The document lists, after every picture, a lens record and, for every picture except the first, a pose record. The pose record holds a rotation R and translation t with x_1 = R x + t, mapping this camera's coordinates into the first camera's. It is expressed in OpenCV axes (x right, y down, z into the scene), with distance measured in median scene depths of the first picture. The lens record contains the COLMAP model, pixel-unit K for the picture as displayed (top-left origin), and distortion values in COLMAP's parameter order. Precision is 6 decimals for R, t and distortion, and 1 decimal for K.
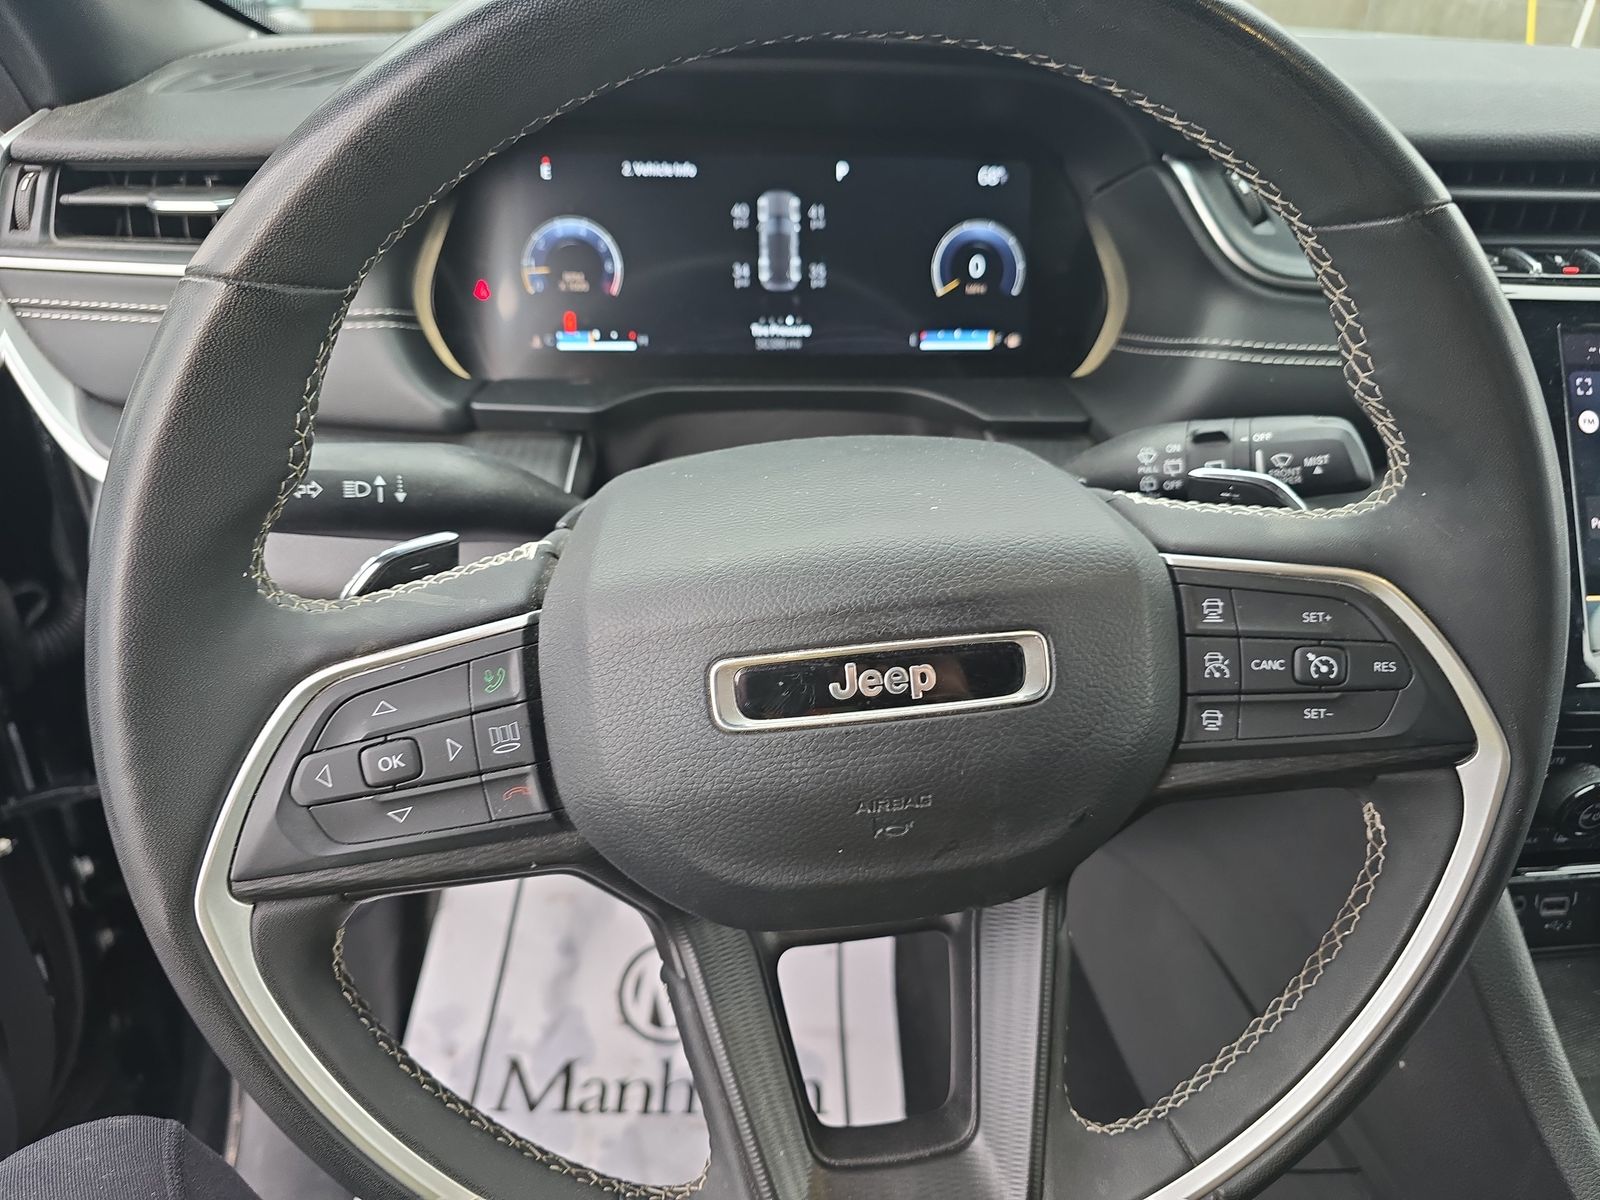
lens RADIAL K [[1092.3, 0, 800.0], [0, 1092.3, 600.0], [0, 0, 1]] dist [0.052090, -0.077970]
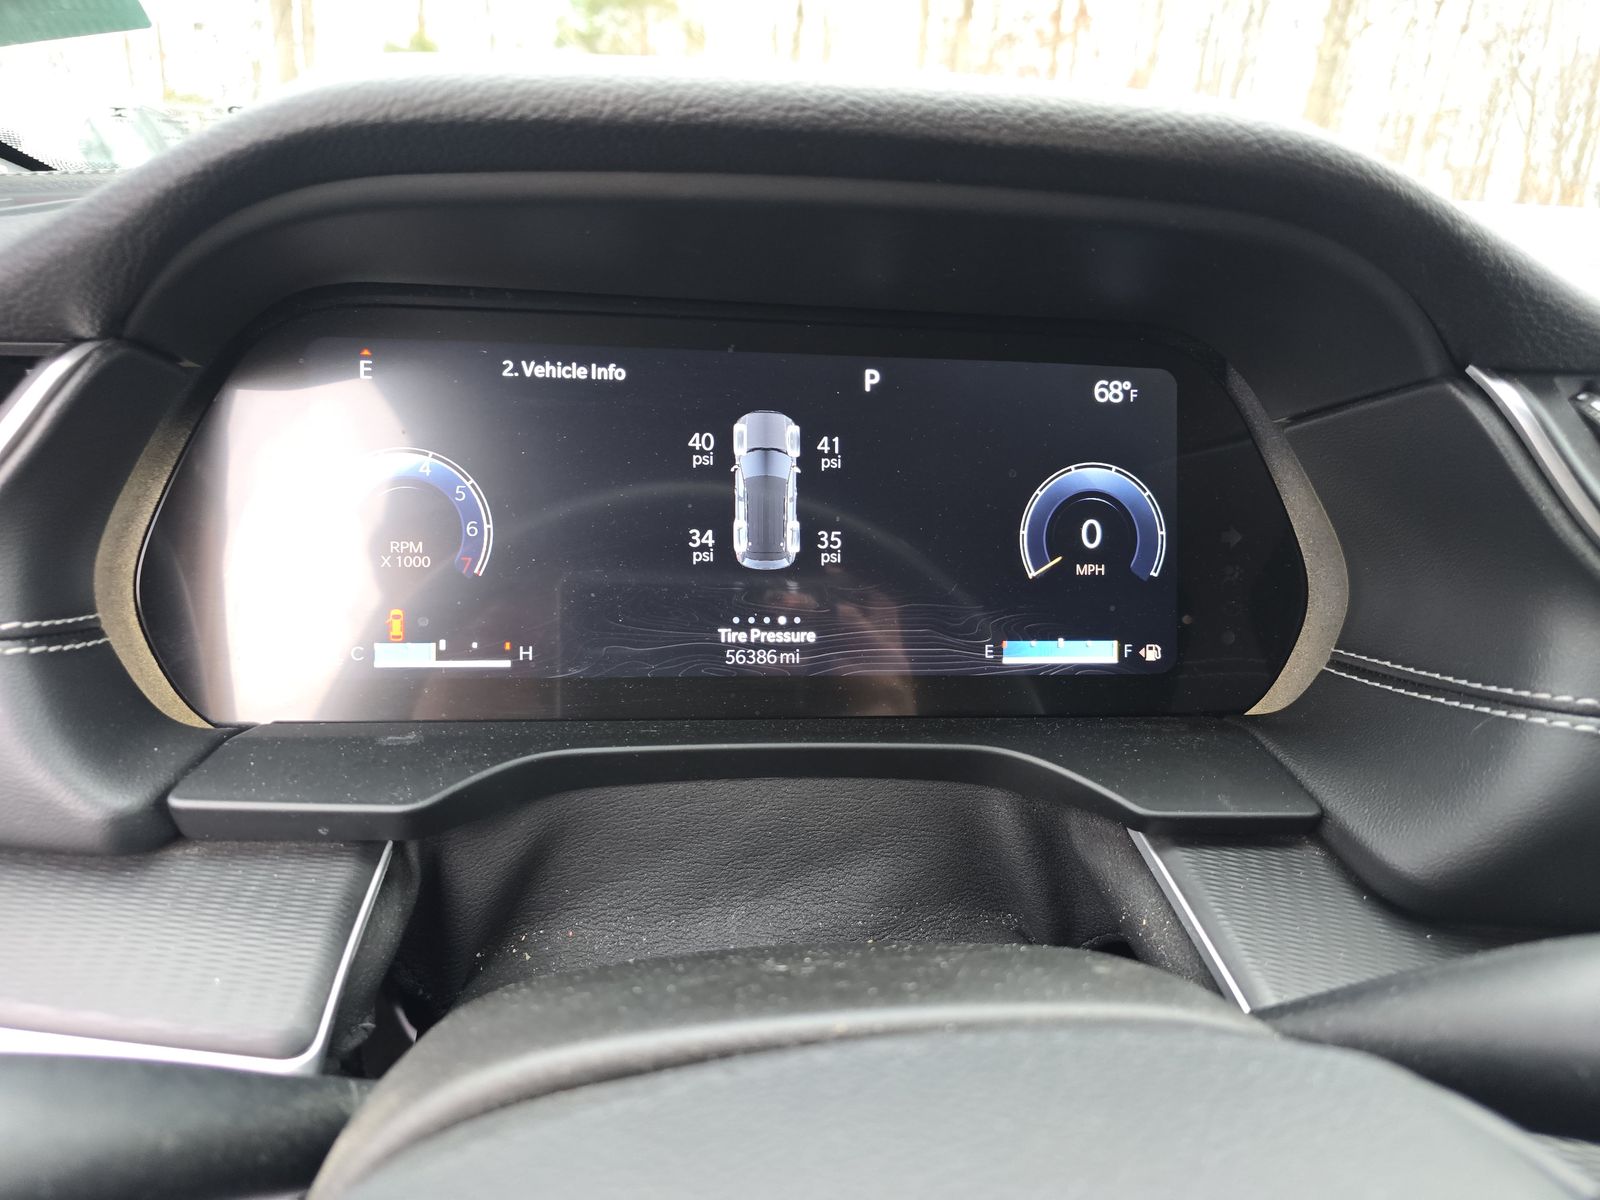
lens RADIAL K [[1075.1, 0, 801.2], [0, 1075.1, 612.7], [0, 0, 1]] dist [0.062963, -0.072895]
pose [[0.999418, 0.012495, 0.031757, -0.017888], [-0.007786, 0.989503, -0.144303, -0.176986], [-0.033227, 0.143972, 0.989024, 0.431149]]
